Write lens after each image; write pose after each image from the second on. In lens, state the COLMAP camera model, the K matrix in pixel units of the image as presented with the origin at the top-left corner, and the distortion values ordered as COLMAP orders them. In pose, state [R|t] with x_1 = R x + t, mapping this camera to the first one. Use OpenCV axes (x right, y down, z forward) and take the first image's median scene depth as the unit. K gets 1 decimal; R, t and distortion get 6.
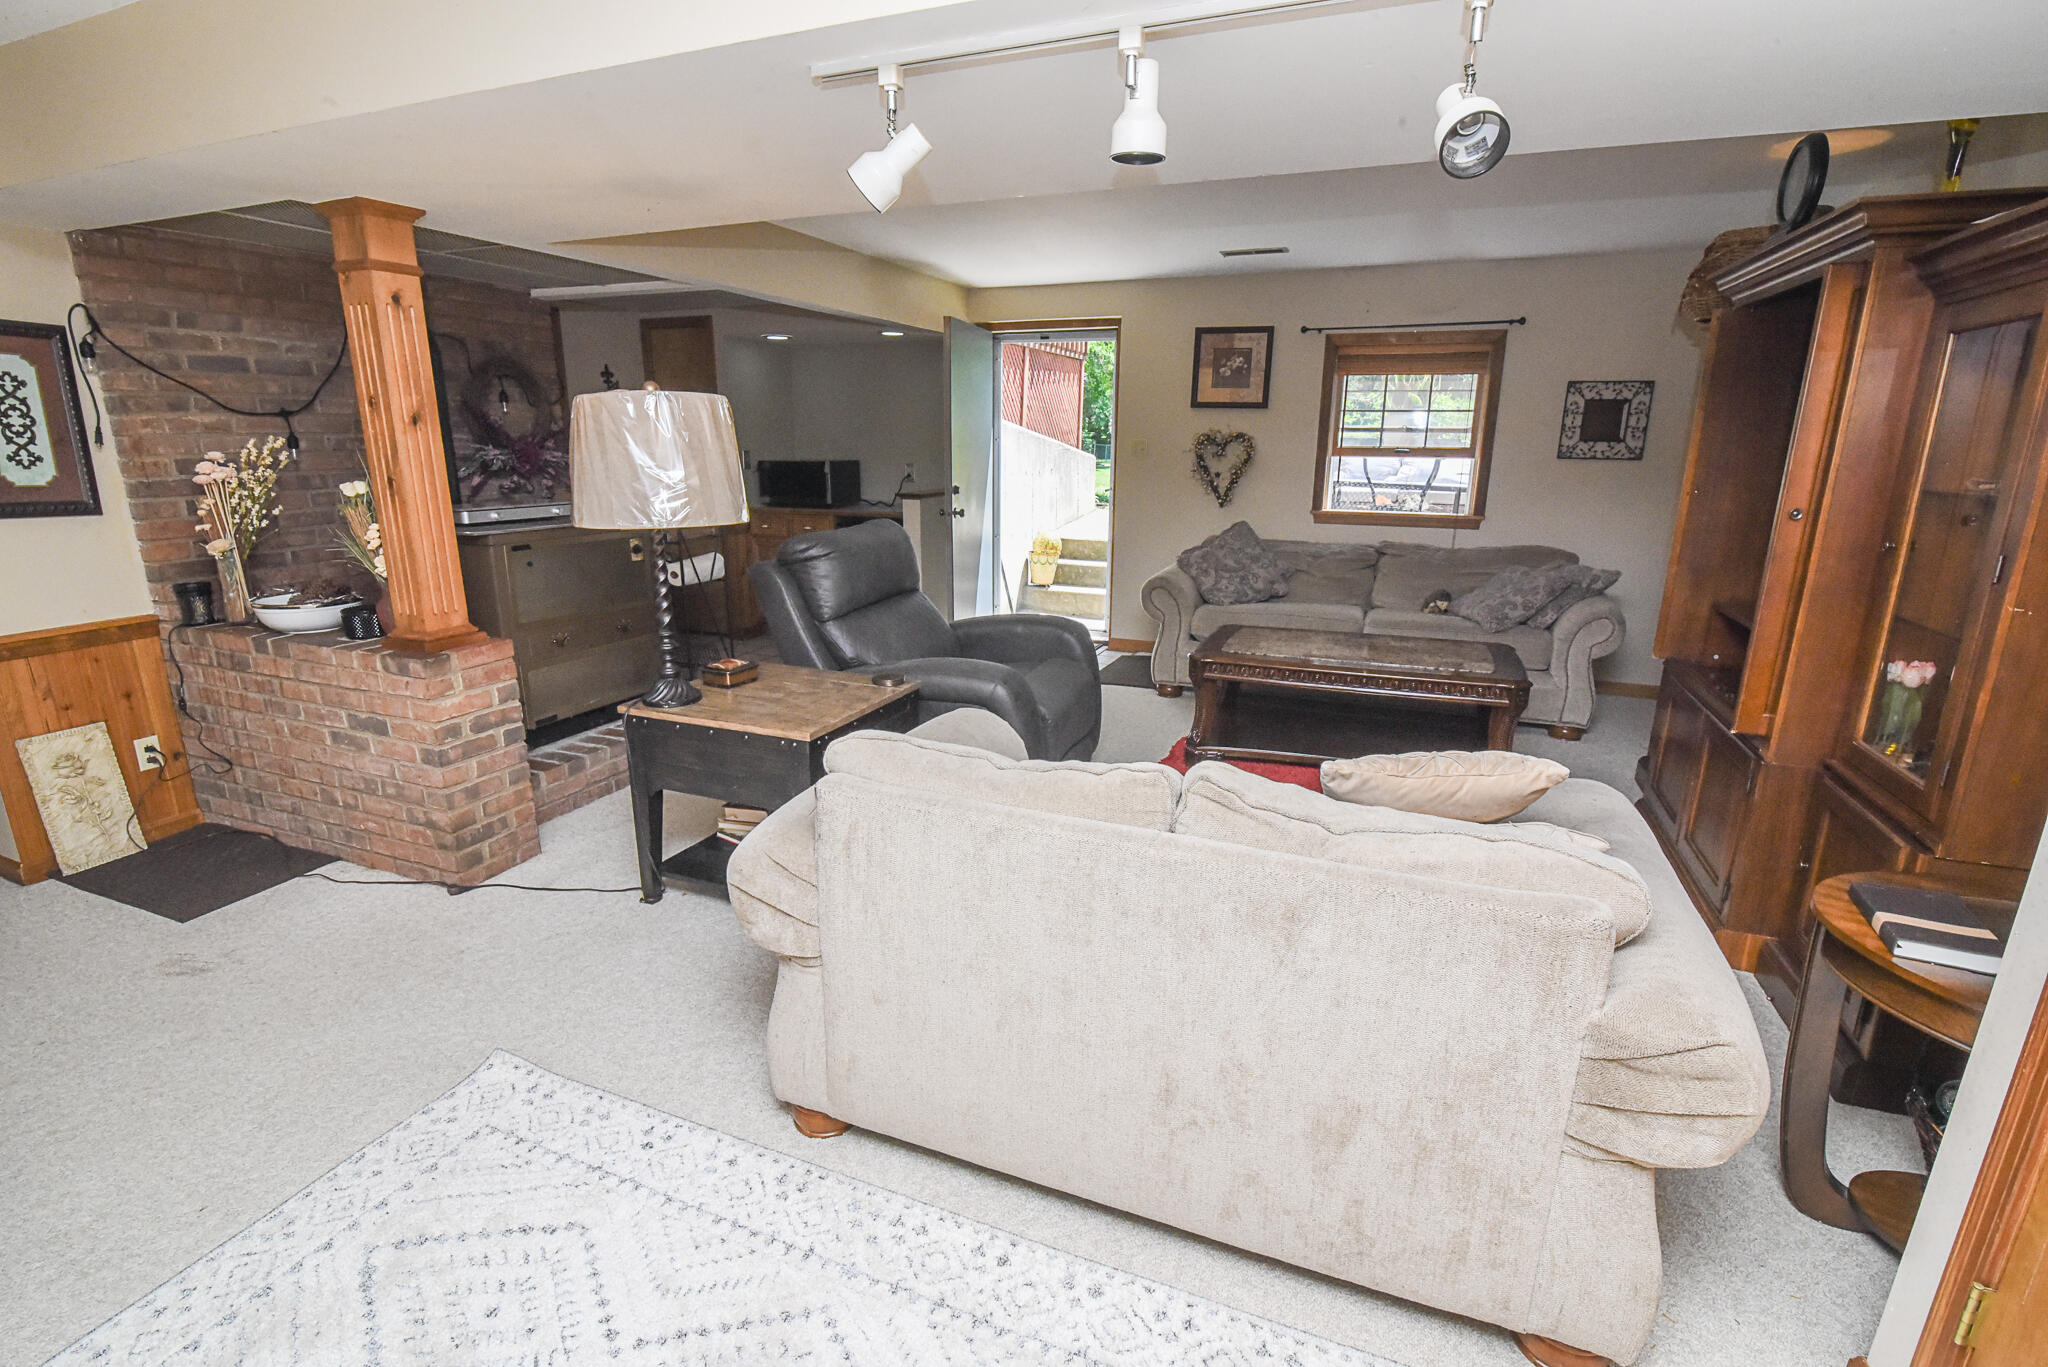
lens RADIAL K [[948.8, 0, 1023.1], [0, 948.8, 695.5], [0, 0, 1]] dist [-0.019255, 0.000440]
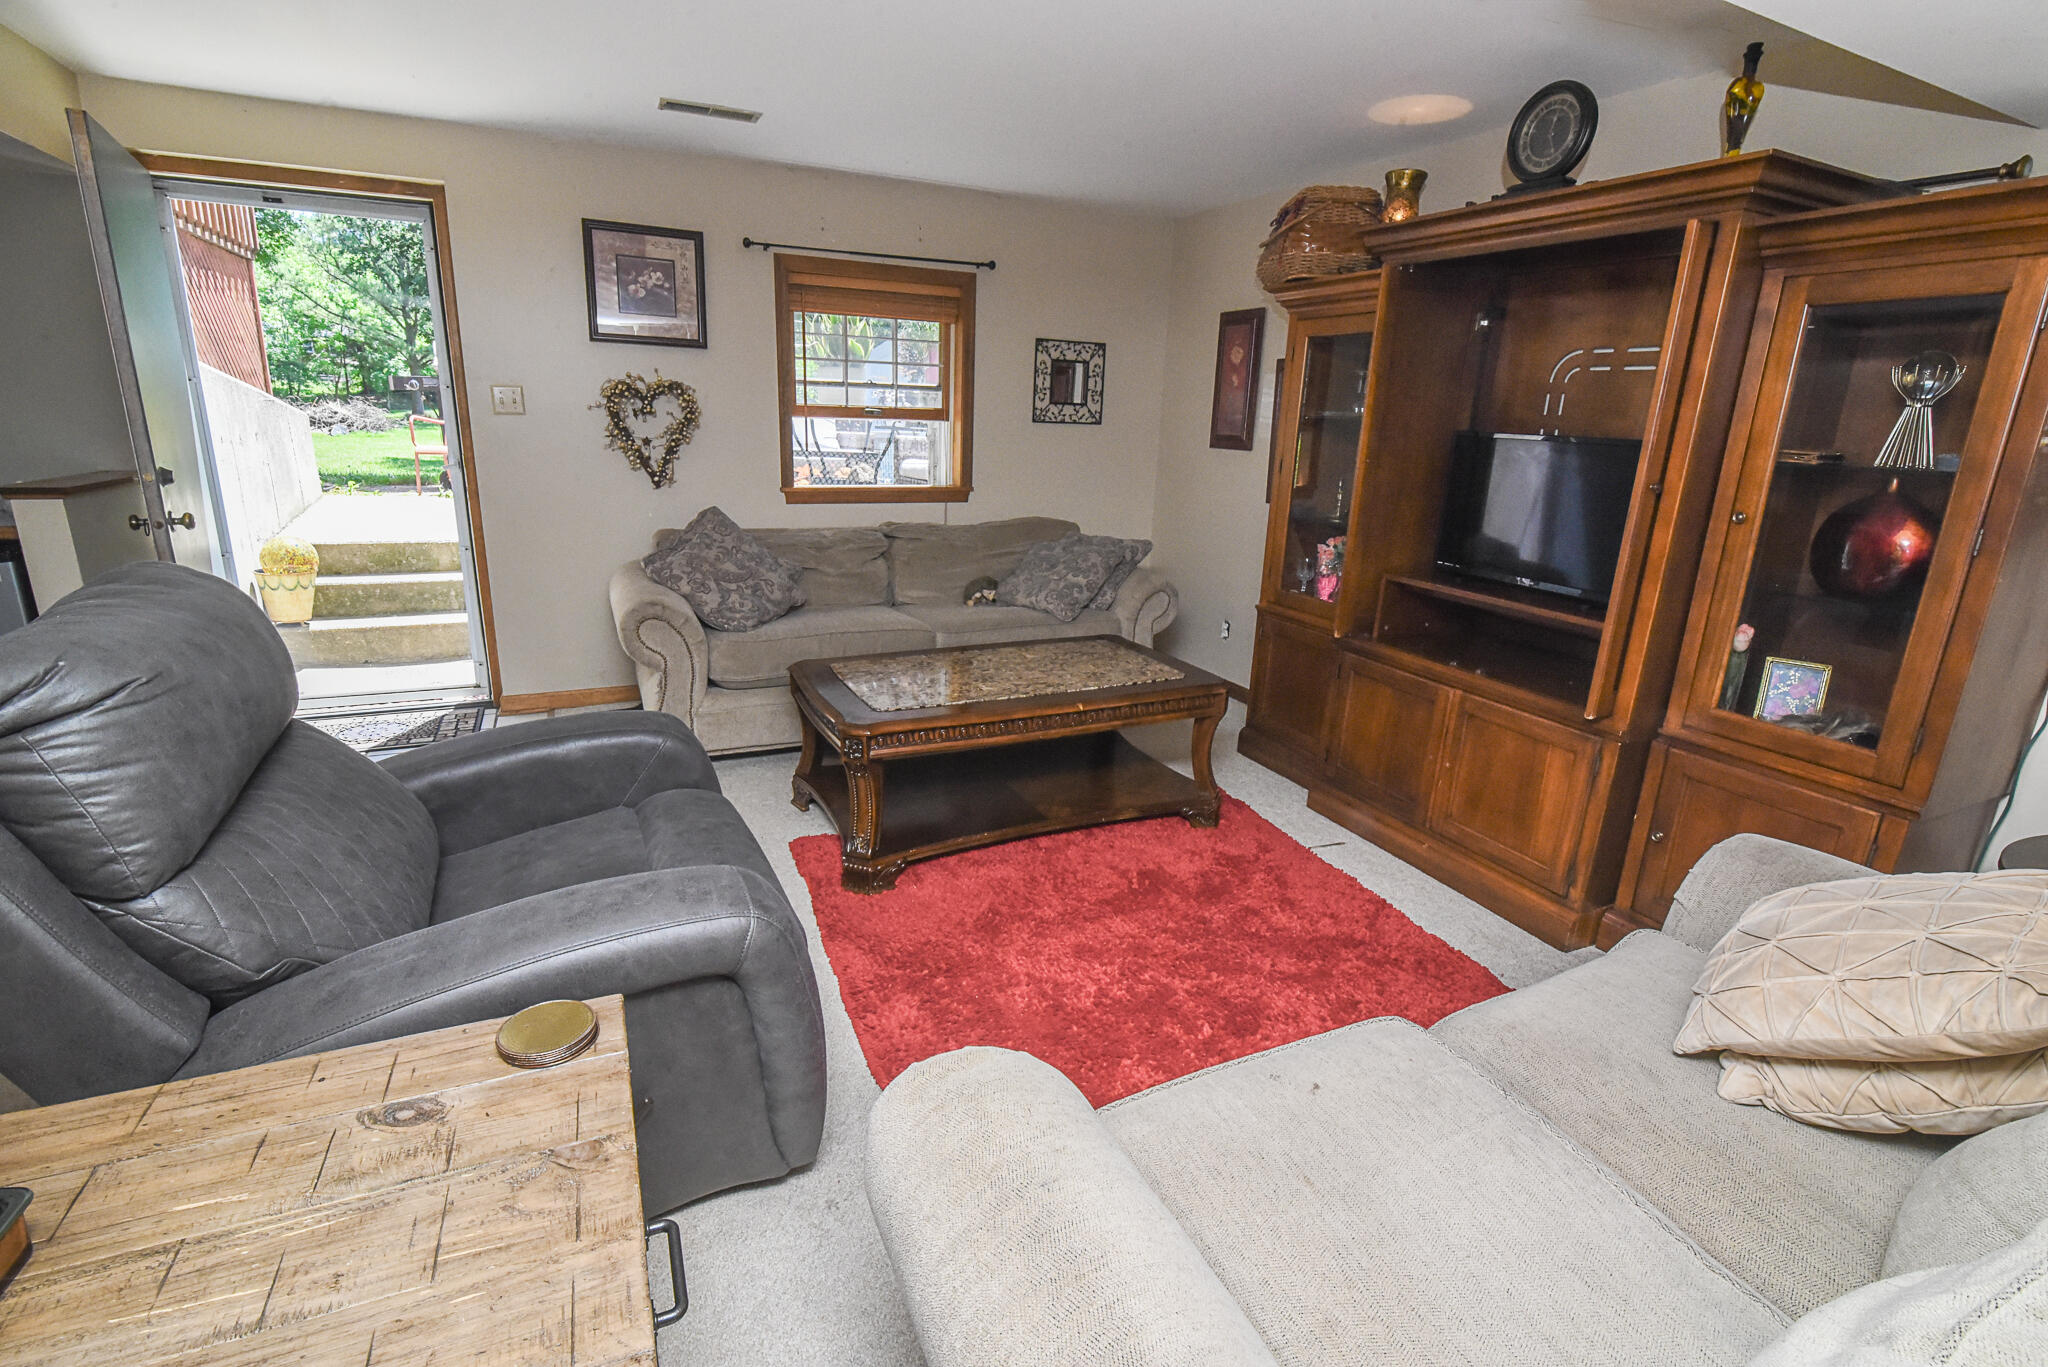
lens RADIAL K [[948.8, 0, 1044.1], [0, 948.8, 691.2], [0, 0, 1]] dist [-0.019255, 0.000440]
pose [[0.675989, -0.188930, 0.712281, -0.132721], [0.164828, 0.980852, 0.103737, -0.080913], [-0.718241, 0.047279, 0.694186, 0.333862]]
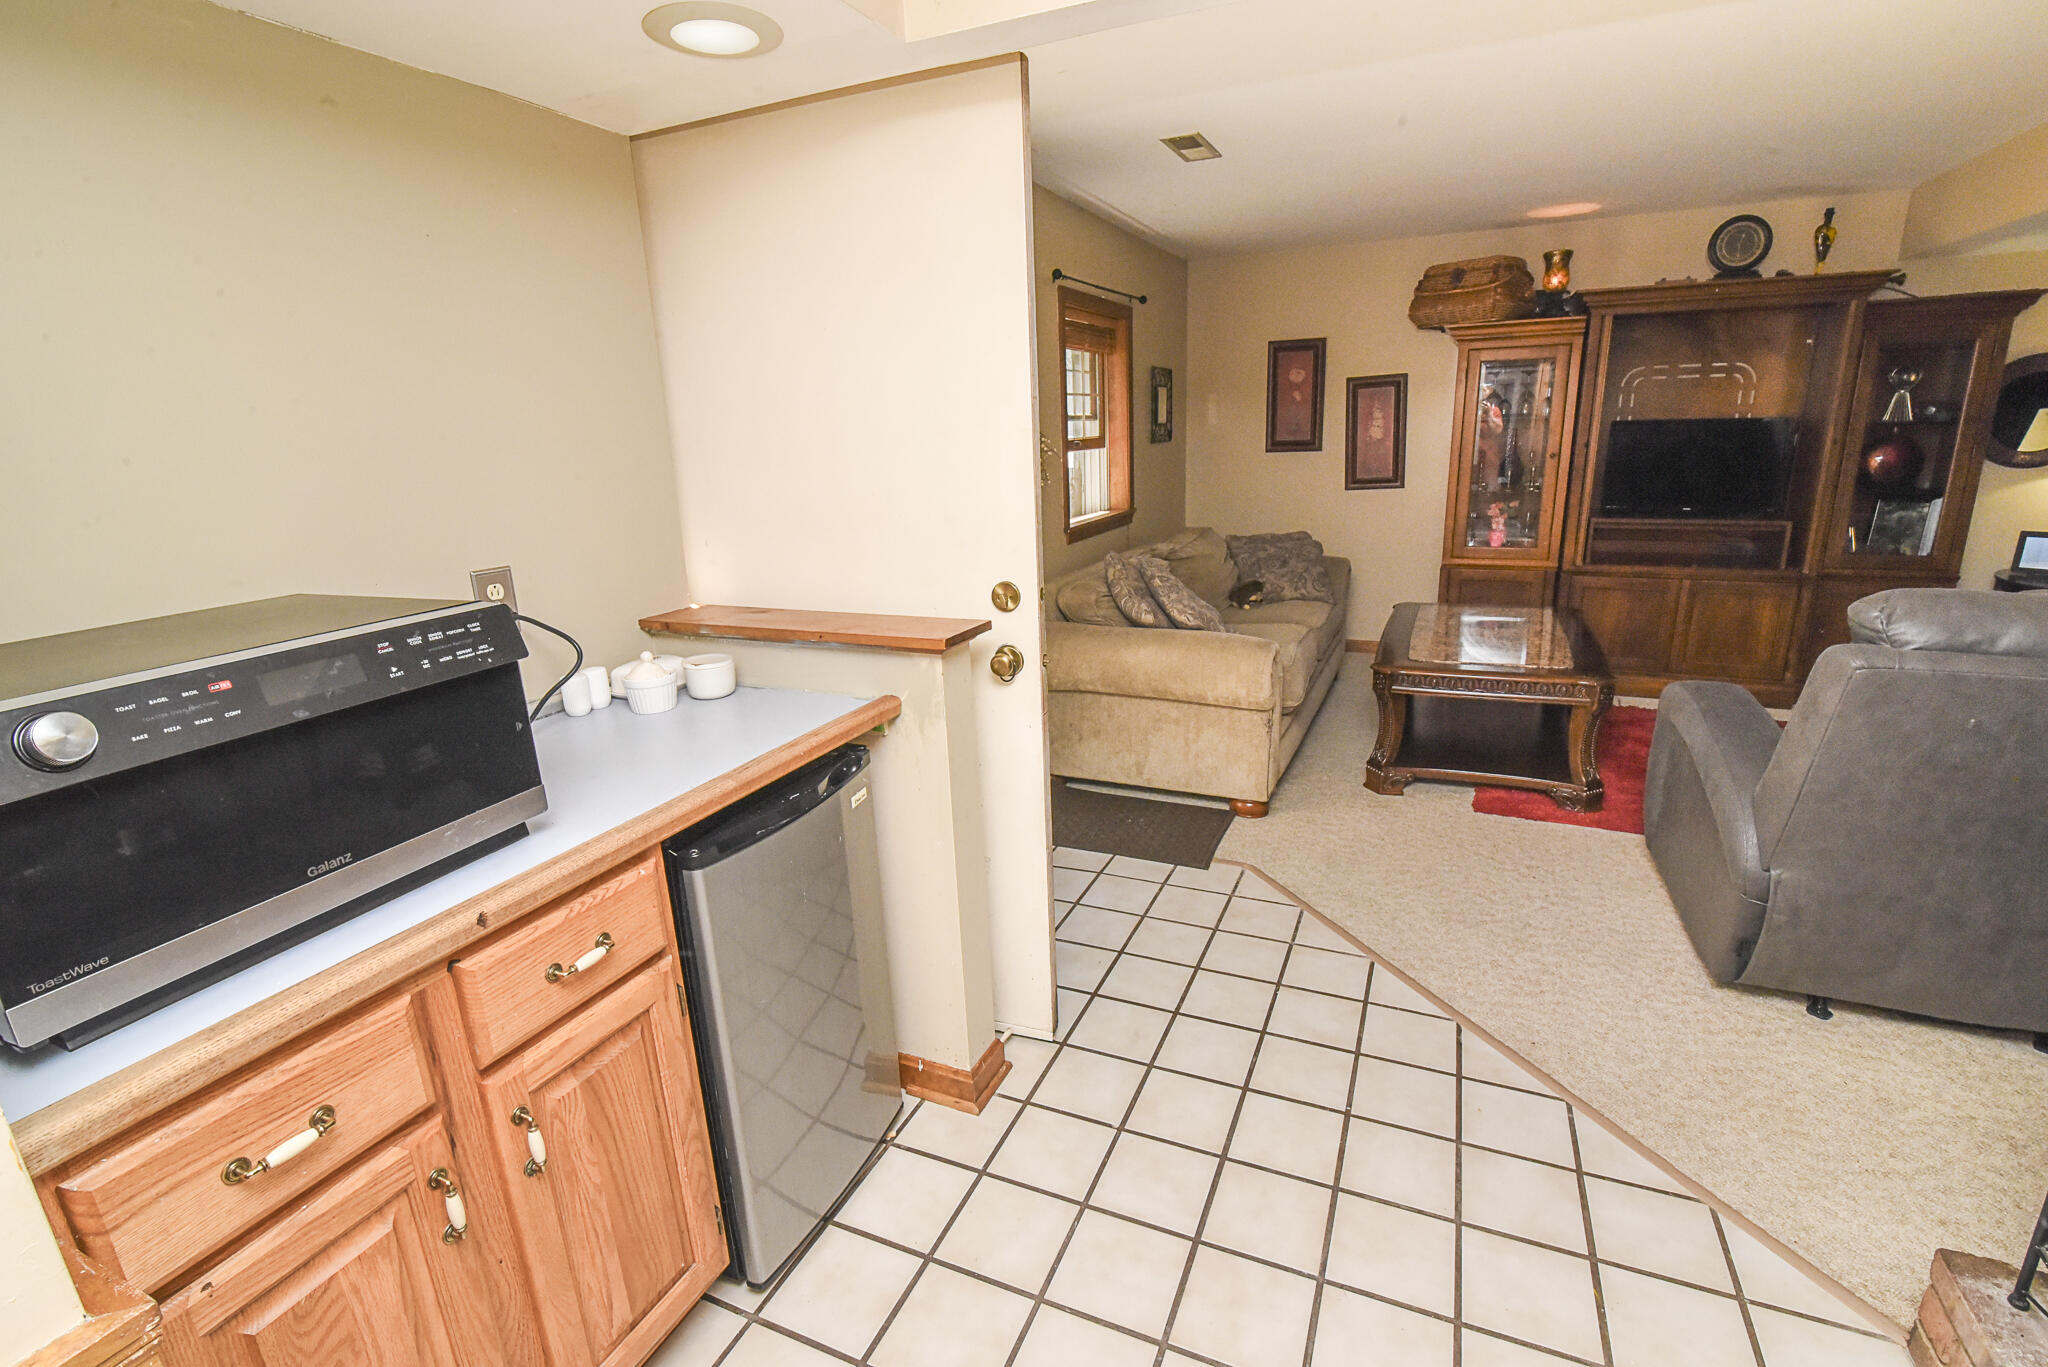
lens RADIAL K [[948.8, 0, 1020.5], [0, 948.8, 686.1], [0, 0, 1]] dist [-0.019255, 0.000440]
pose [[0.026005, -0.270624, 0.962334, -0.447708], [0.301043, 0.920091, 0.250610, -0.287784], [-0.953256, 0.283187, 0.105396, 1.027310]]
